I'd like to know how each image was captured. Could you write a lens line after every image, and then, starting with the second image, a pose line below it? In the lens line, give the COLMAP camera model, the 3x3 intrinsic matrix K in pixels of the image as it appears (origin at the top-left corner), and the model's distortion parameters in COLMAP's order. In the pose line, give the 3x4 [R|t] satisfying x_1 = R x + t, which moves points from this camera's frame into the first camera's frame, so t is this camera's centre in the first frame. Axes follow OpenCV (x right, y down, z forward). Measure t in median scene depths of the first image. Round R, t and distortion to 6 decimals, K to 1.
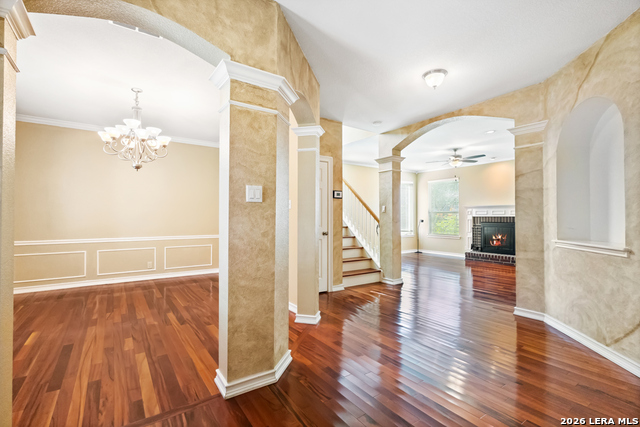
lens RADIAL K [[295.6, 0, 319.8], [0, 295.6, 211.8], [0, 0, 1]] dist [0.000722, 0.000868]
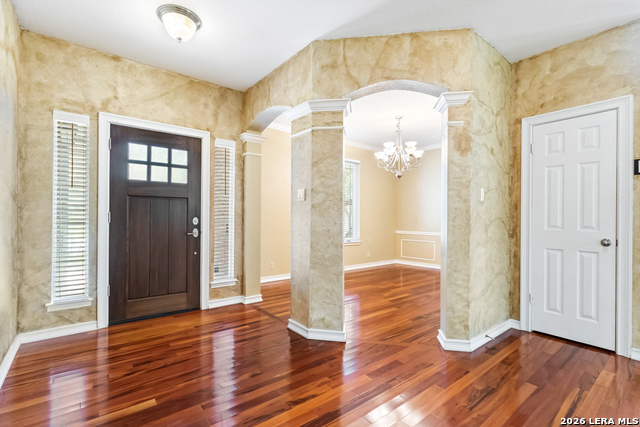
lens RADIAL K [[295.6, 0, 322.3], [0, 295.6, 215.8], [0, 0, 1]] dist [0.000722, 0.000868]
pose [[0.076190, -0.006023, -0.997075, 0.507410], [0.012606, 0.999908, -0.005077, 0.019716], [0.997014, -0.012182, 0.076259, 0.428719]]
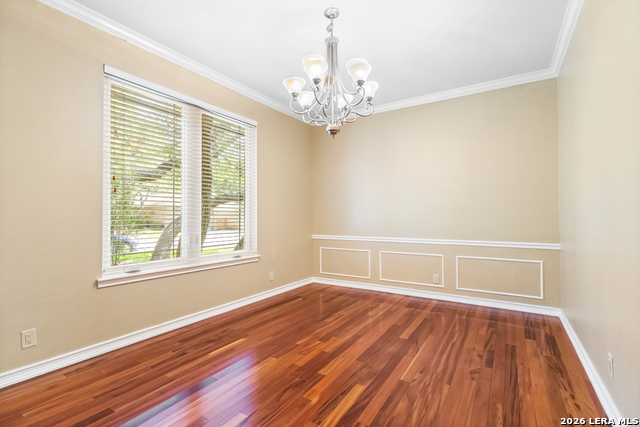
lens RADIAL K [[295.6, 0, 322.7], [0, 295.6, 211.1], [0, 0, 1]] dist [0.000722, 0.000868]
pose [[0.389661, -0.017167, -0.920799, -0.025798], [0.021545, 0.999723, -0.009521, 0.021512], [0.920706, -0.016129, 0.389922, 0.555622]]
